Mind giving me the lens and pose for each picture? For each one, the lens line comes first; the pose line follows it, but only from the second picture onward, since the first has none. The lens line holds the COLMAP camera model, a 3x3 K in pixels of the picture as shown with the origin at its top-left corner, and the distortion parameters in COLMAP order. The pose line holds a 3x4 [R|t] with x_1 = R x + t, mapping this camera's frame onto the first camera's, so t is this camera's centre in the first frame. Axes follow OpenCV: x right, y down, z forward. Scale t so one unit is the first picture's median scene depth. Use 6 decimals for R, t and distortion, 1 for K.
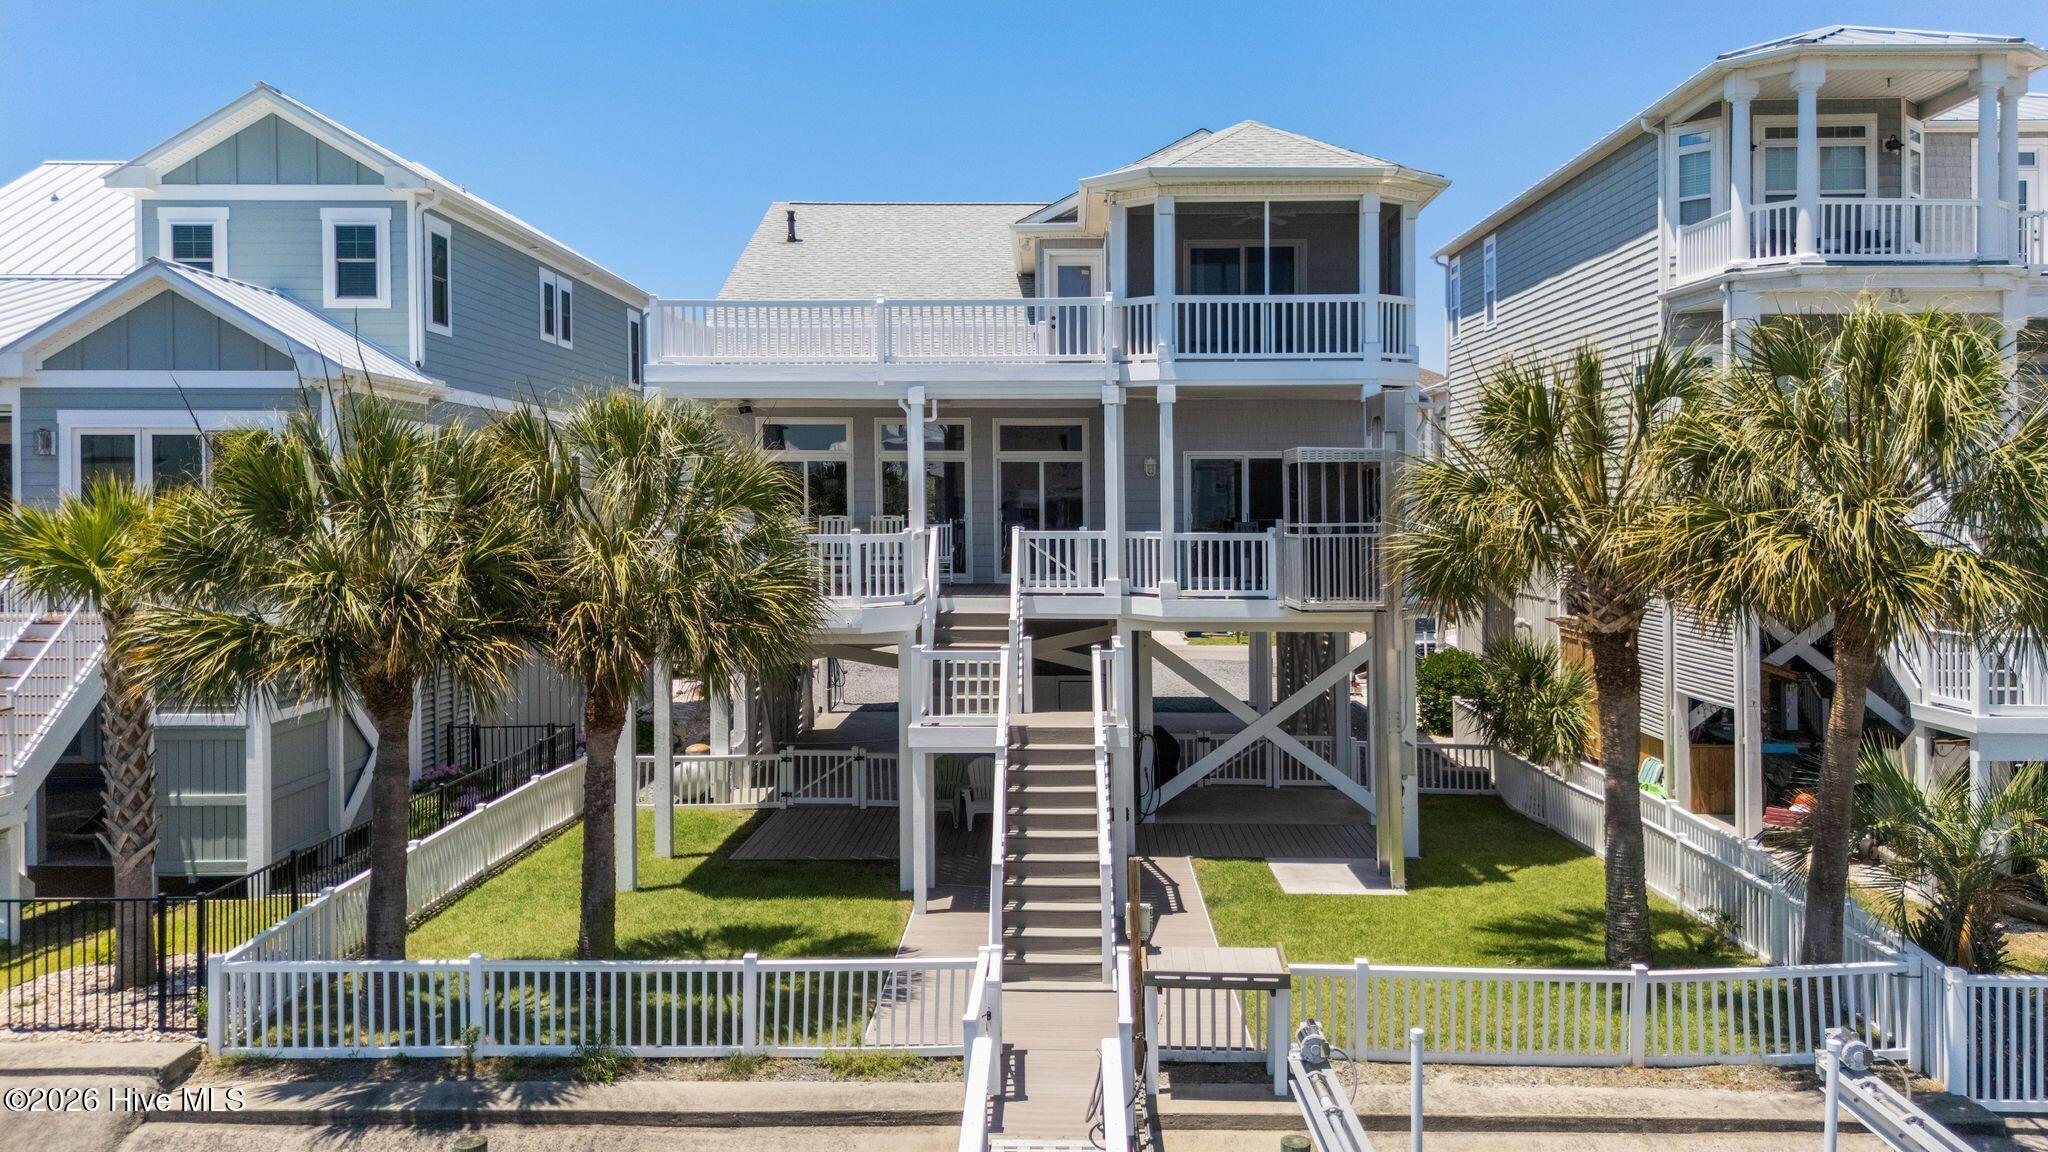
lens RADIAL K [[1535.5, 0, 1020.4], [0, 1535.5, 523.3], [0, 0, 1]] dist [0.054181, -0.063179]
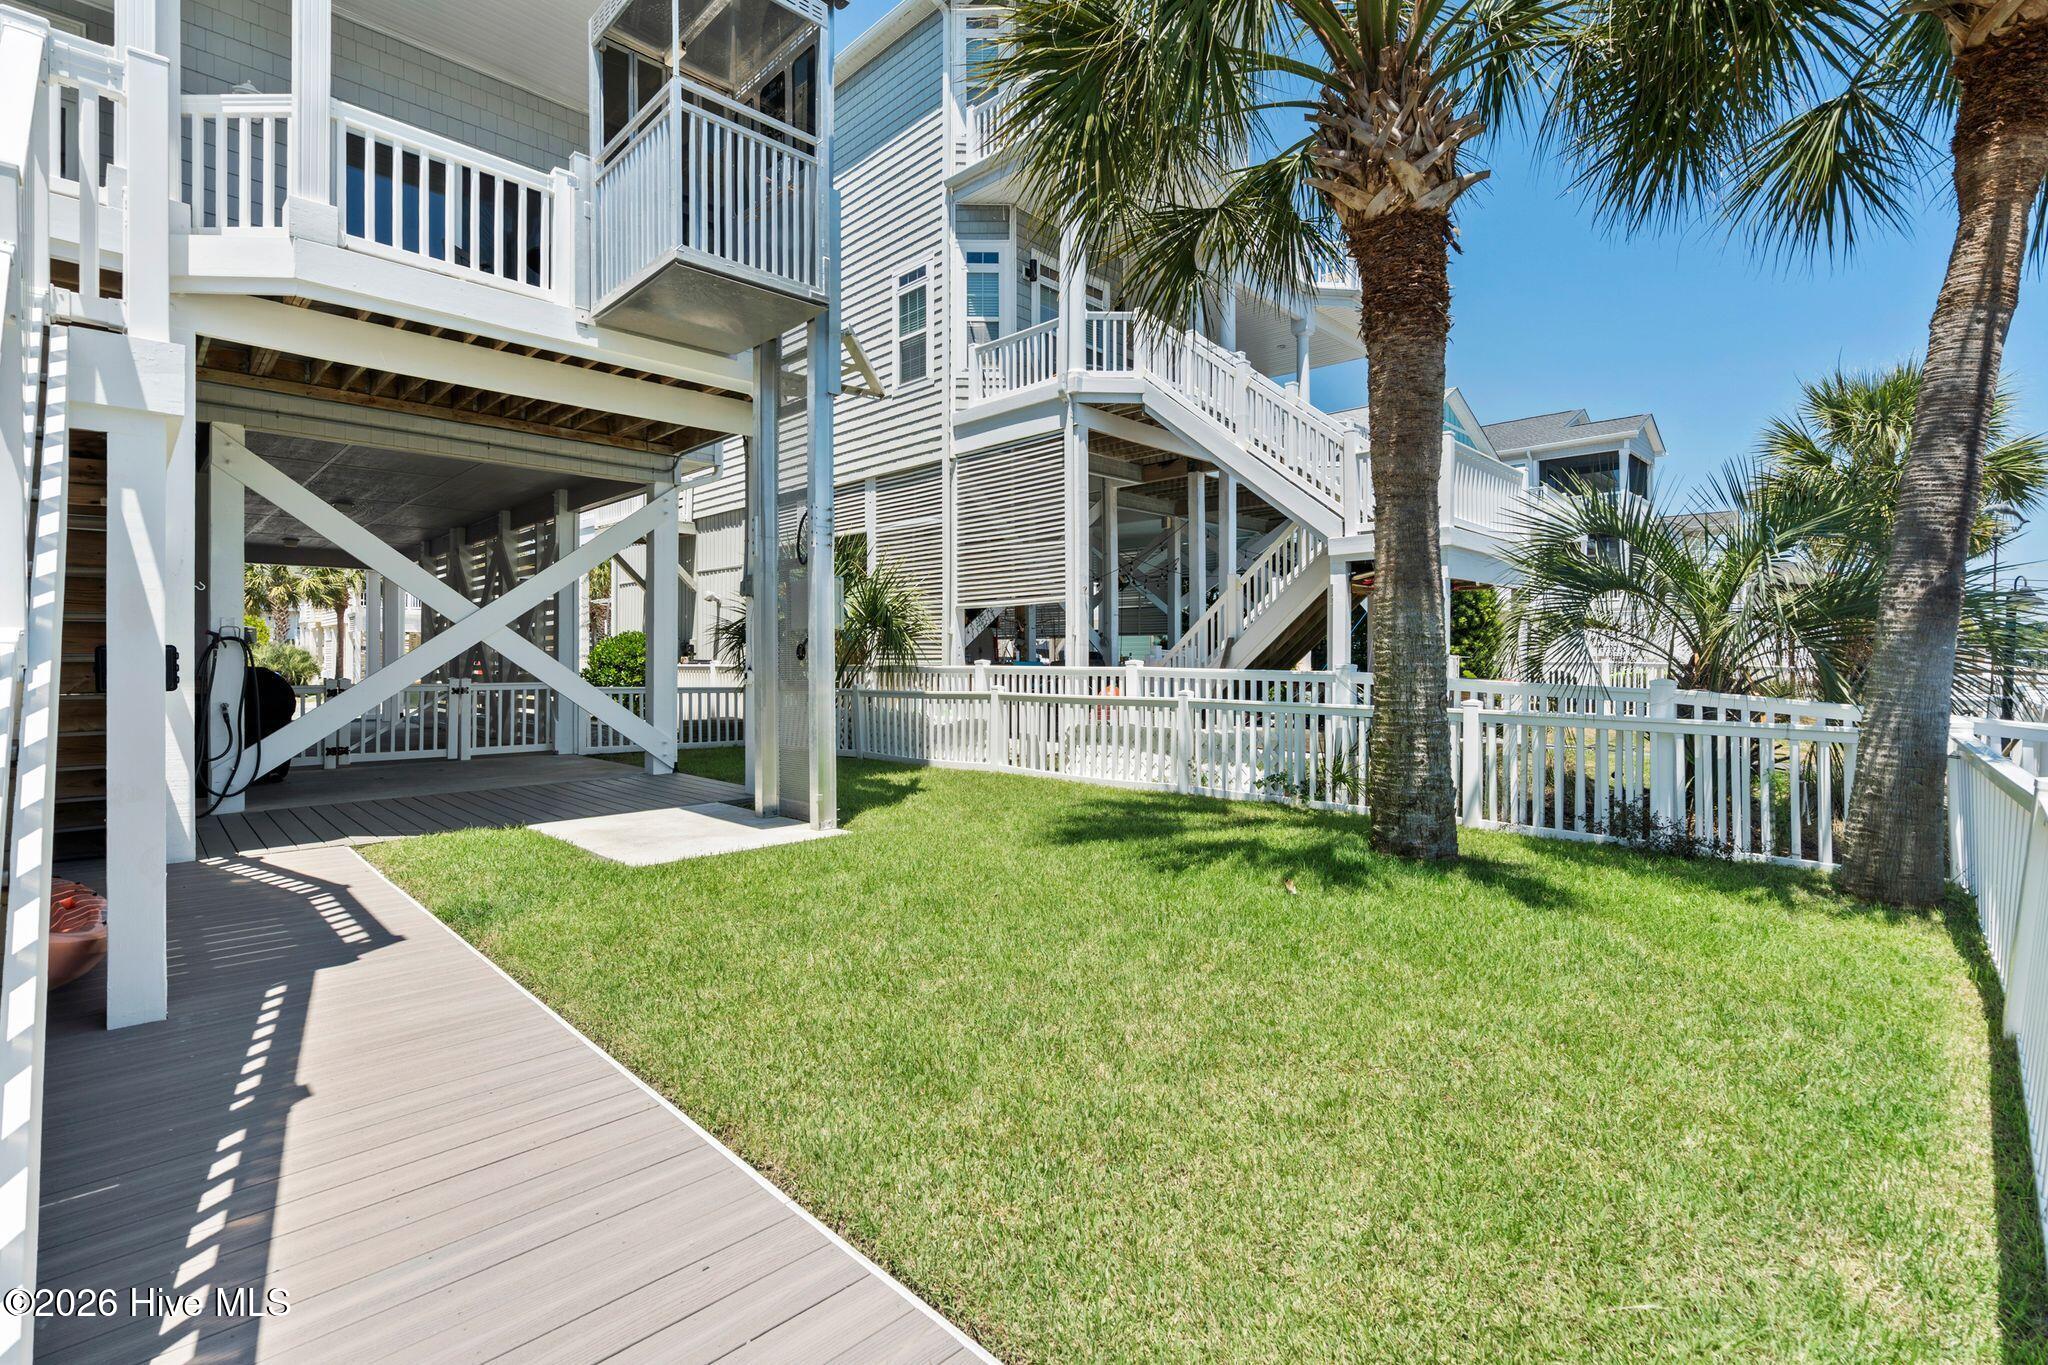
lens RADIAL K [[922.2, 0, 1031.3], [0, 922.2, 656.3], [0, 0, 1]] dist [-0.000445, -0.000258]
pose [[0.690228, 0.008291, 0.723544, 0.048448], [0.000213, 0.999932, -0.011662, 0.167496], [-0.723592, 0.008204, 0.690180, 0.665659]]
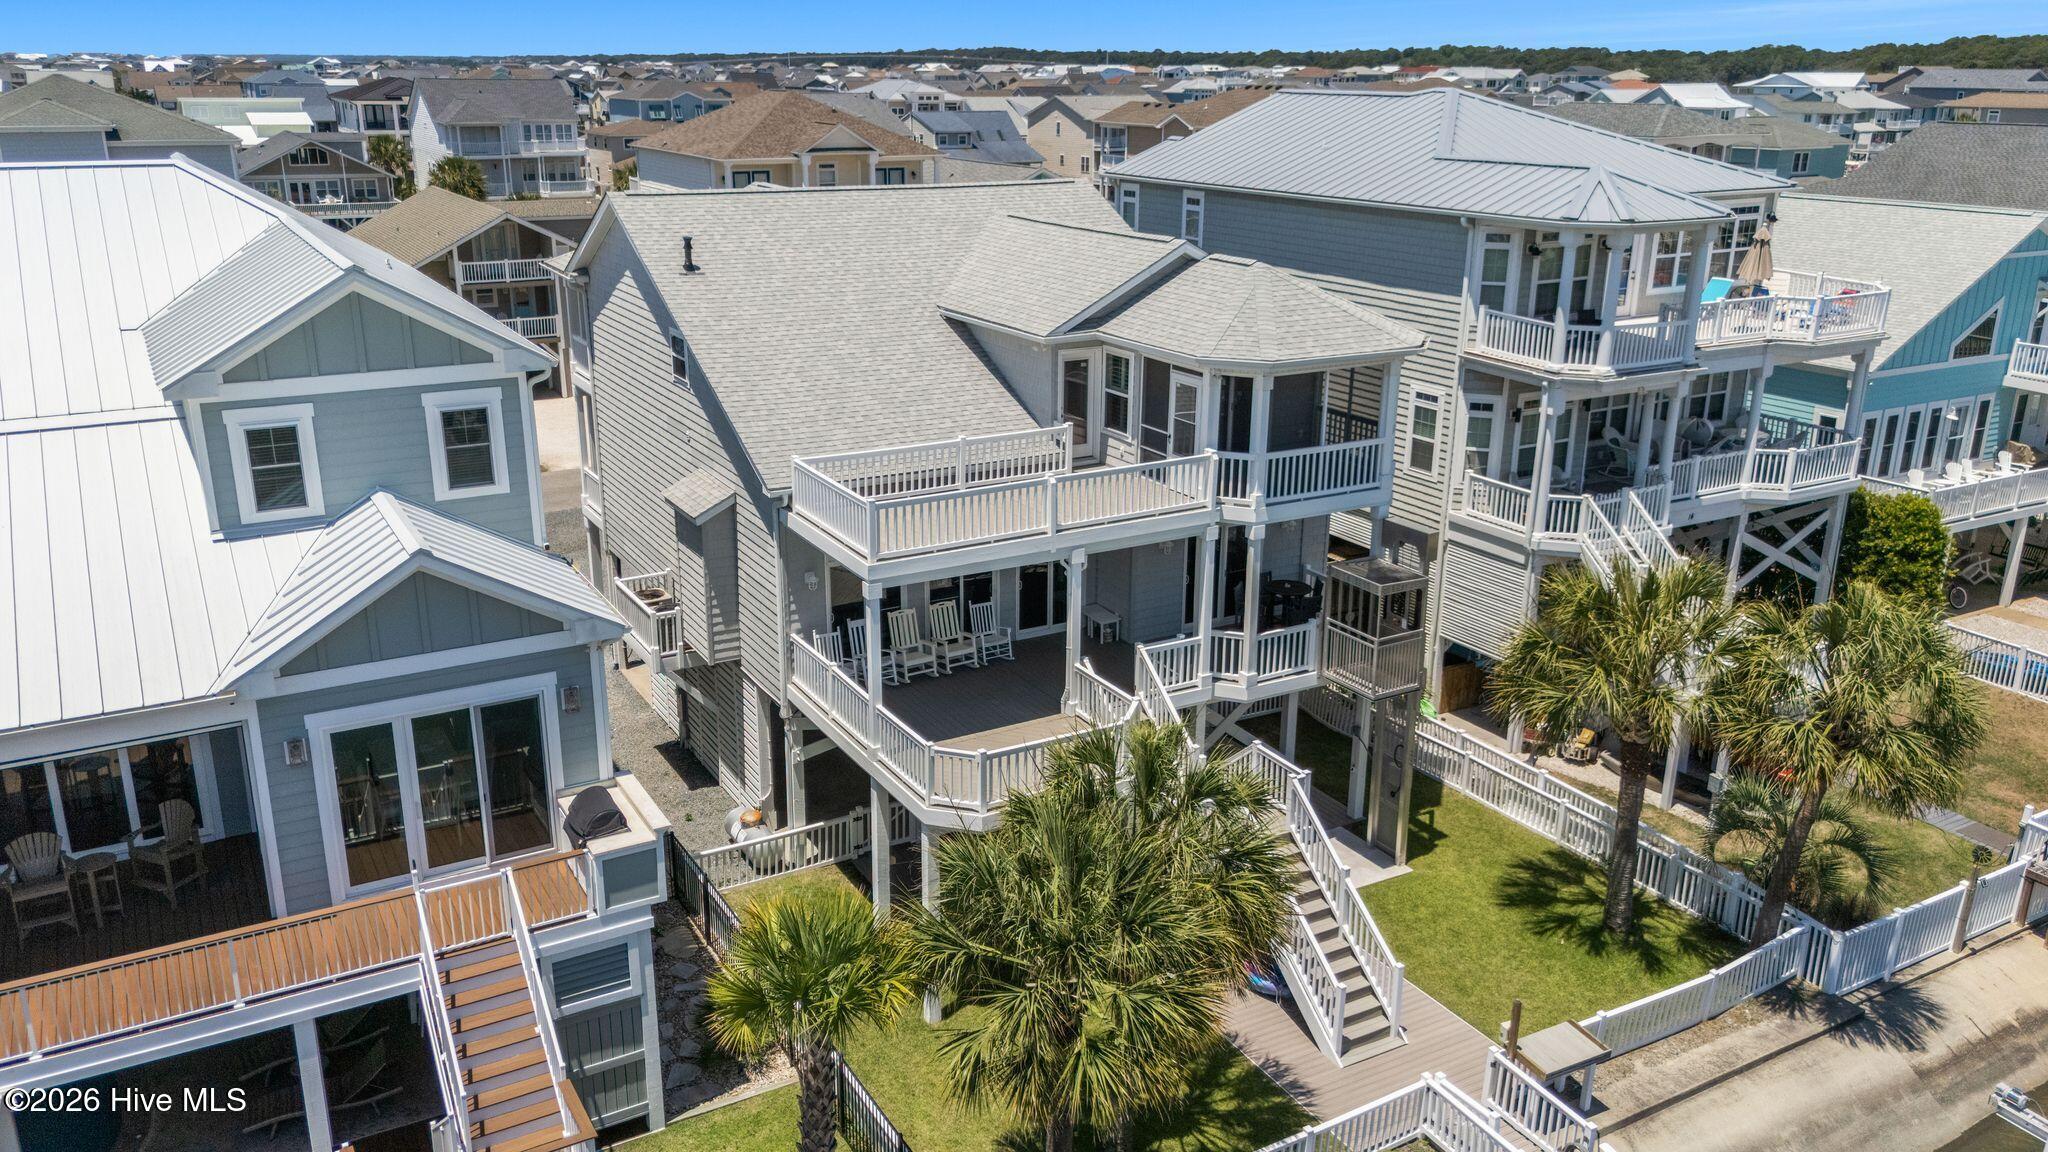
lens RADIAL K [[1535.5, 0, 1005.0], [0, 1535.5, 573.2], [0, 0, 1]] dist [0.054181, -0.063179]
pose [[0.864517, -0.148161, 0.480270, -0.681138], [-0.003952, 0.953530, 0.301272, -0.423799], [-0.502589, -0.262353, 0.823757, 0.064794]]
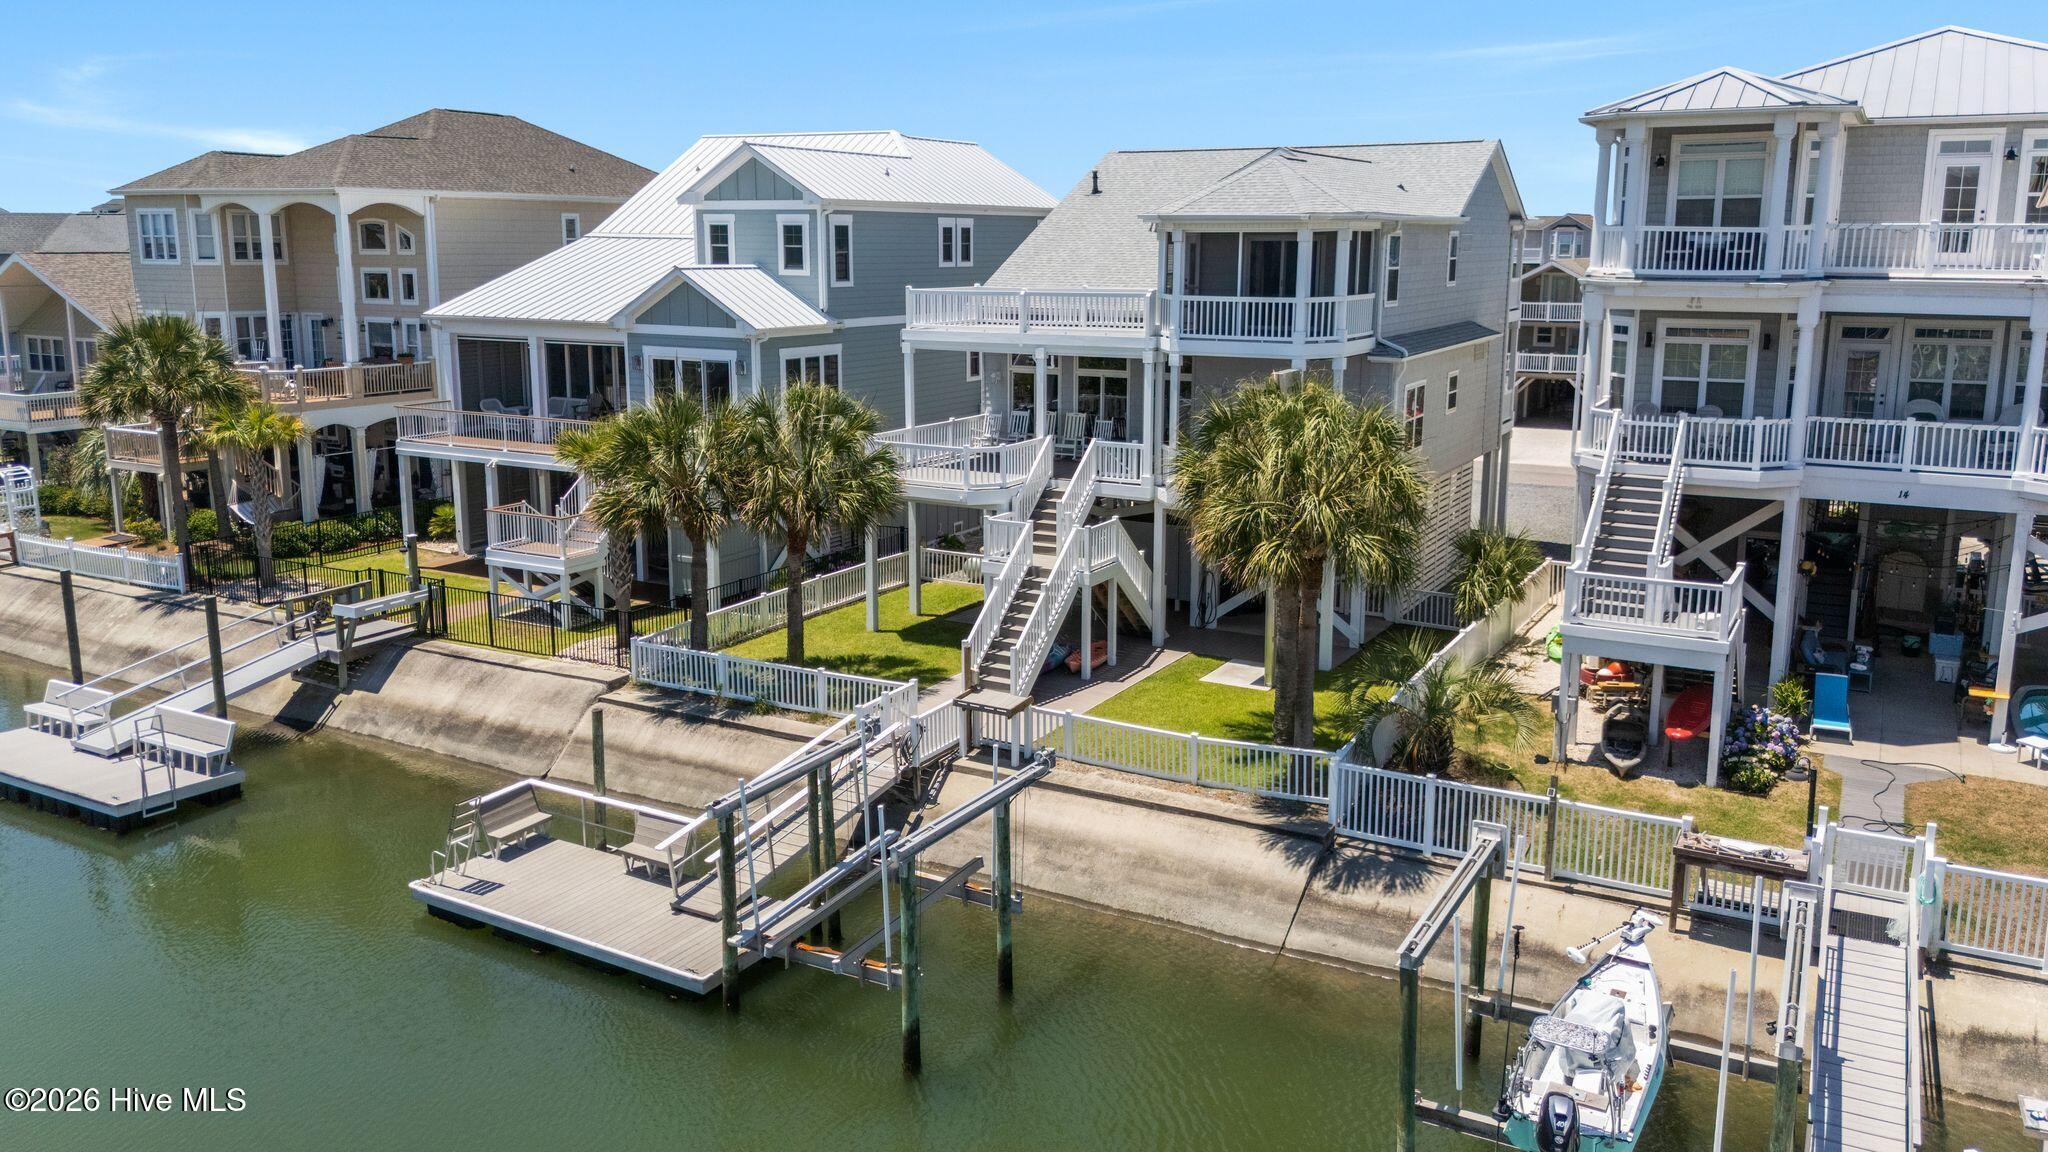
lens RADIAL K [[1535.5, 0, 1032.7], [0, 1535.5, 560.7], [0, 0, 1]] dist [0.054181, -0.063179]
pose [[0.877456, 0.099332, -0.469258, 0.708717], [-0.001166, 0.978761, 0.205003, -0.201576], [0.479655, -0.179334, 0.858936, -0.437768]]
